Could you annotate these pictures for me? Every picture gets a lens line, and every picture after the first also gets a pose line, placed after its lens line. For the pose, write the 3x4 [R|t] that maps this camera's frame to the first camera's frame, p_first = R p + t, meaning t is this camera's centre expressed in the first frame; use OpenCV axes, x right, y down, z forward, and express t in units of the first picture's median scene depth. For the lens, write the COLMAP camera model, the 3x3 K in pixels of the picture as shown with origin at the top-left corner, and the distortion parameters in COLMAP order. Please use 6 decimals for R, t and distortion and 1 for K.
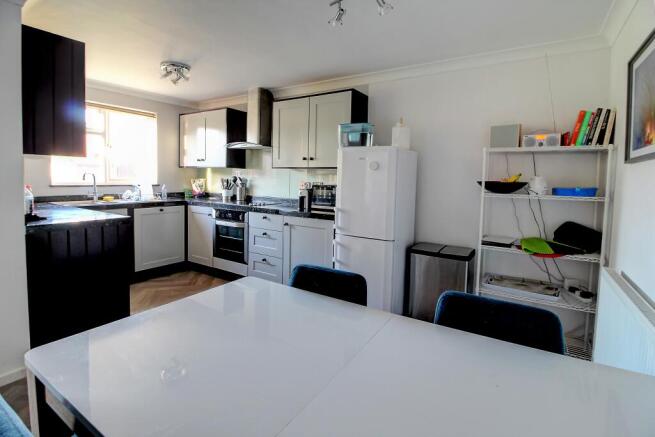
lens RADIAL K [[316.5, 0, 331.9], [0, 316.5, 197.2], [0, 0, 1]] dist [-0.002330, -0.000701]
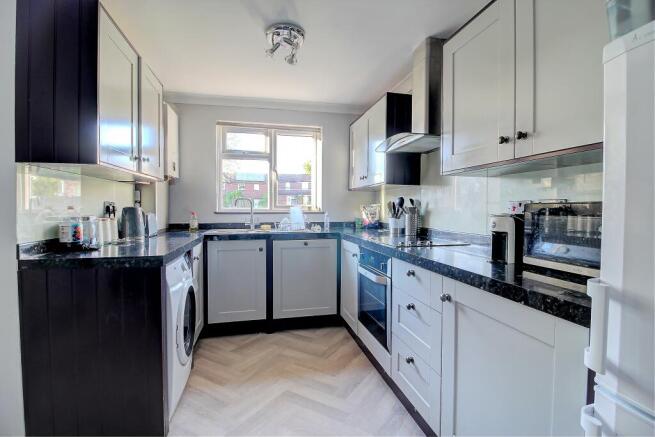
lens RADIAL K [[304.6, 0, 328.8], [0, 304.6, 214.5], [0, 0, 1]] dist [-0.010952, -0.003301]
pose [[0.717029, -0.006502, -0.697014, 0.021972], [-0.027177, 0.998935, -0.037277, -0.005049], [0.696514, 0.045671, 0.716088, 0.550846]]
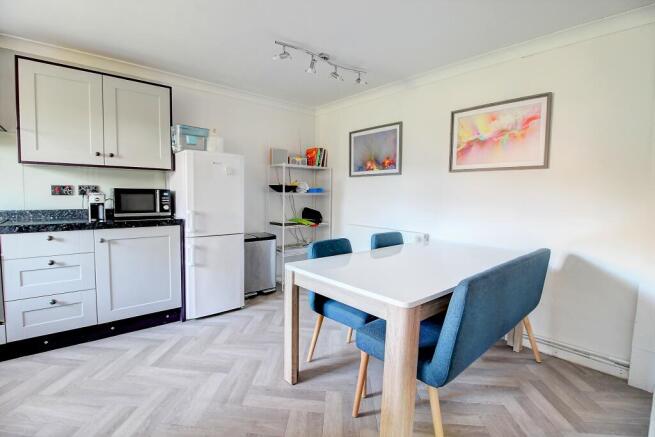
lens RADIAL K [[304.6, 0, 324.3], [0, 304.6, 214.6], [0, 0, 1]] dist [-0.010952, -0.003301]
pose [[0.300661, -0.083910, 0.950033, -0.607897], [0.046939, 0.996217, 0.073134, -0.003606], [-0.952575, 0.022605, 0.303462, 0.253887]]
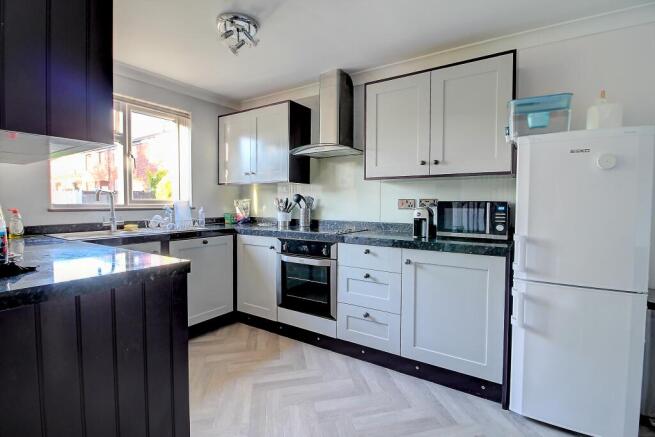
lens RADIAL K [[316.5, 0, 330.9], [0, 316.5, 214.4], [0, 0, 1]] dist [-0.002330, -0.000701]
pose [[0.999757, -0.019043, -0.011133, -0.268941], [0.018791, 0.999575, -0.022269, -0.000518], [0.011552, 0.022054, 0.999690, 0.317018]]
